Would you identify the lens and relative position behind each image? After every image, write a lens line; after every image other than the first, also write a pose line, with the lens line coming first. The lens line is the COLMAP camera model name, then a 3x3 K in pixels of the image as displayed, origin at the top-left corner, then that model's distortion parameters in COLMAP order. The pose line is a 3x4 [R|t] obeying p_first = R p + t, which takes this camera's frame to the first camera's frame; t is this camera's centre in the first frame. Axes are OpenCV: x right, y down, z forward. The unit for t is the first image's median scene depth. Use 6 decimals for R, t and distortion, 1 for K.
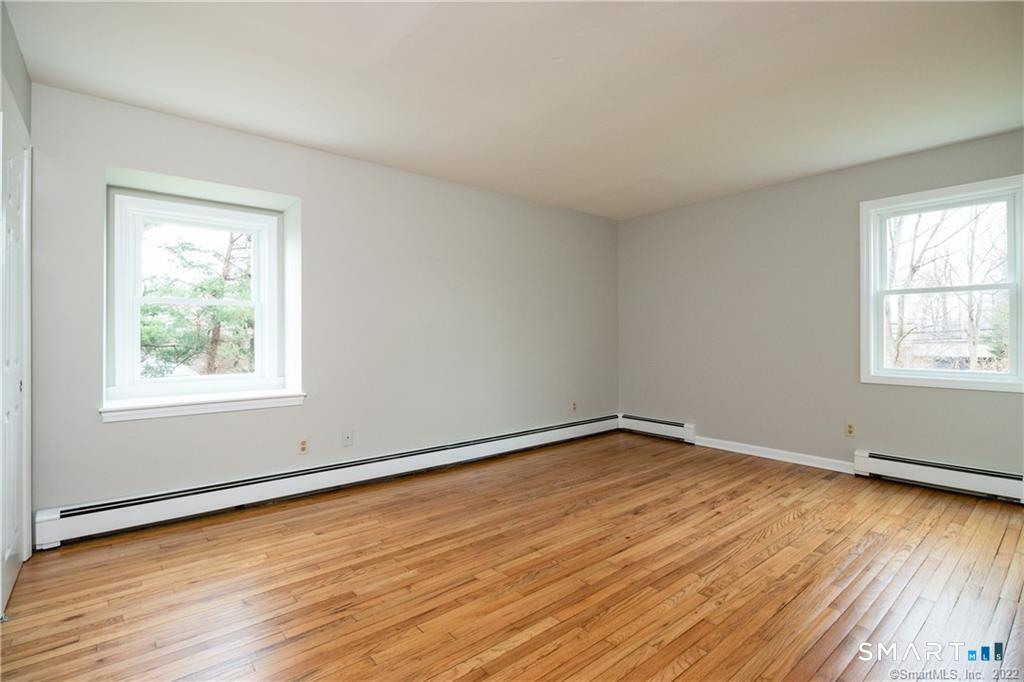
lens RADIAL K [[483.5, 0, 517.2], [0, 483.5, 328.7], [0, 0, 1]] dist [0.017194, -0.029704]
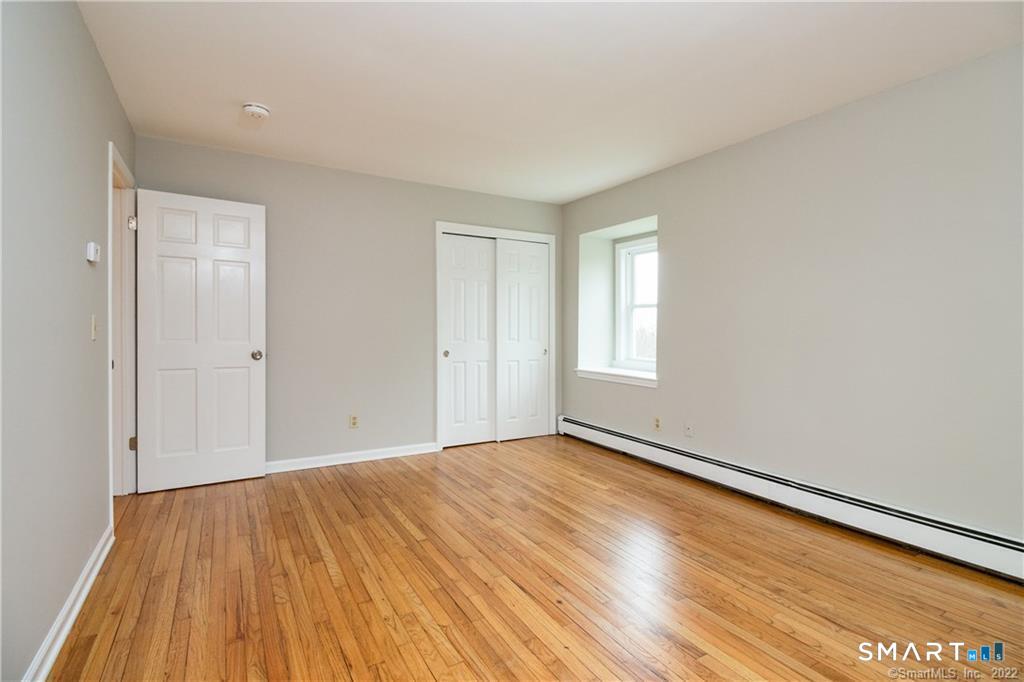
lens RADIAL K [[483.5, 0, 517.2], [0, 483.5, 328.7], [0, 0, 1]] dist [0.017194, -0.029704]
pose [[-0.158539, 0.004790, -0.987341, 1.077939], [0.001725, 0.999988, 0.004575, 0.005339], [0.987351, -0.000978, -0.158545, 1.163940]]
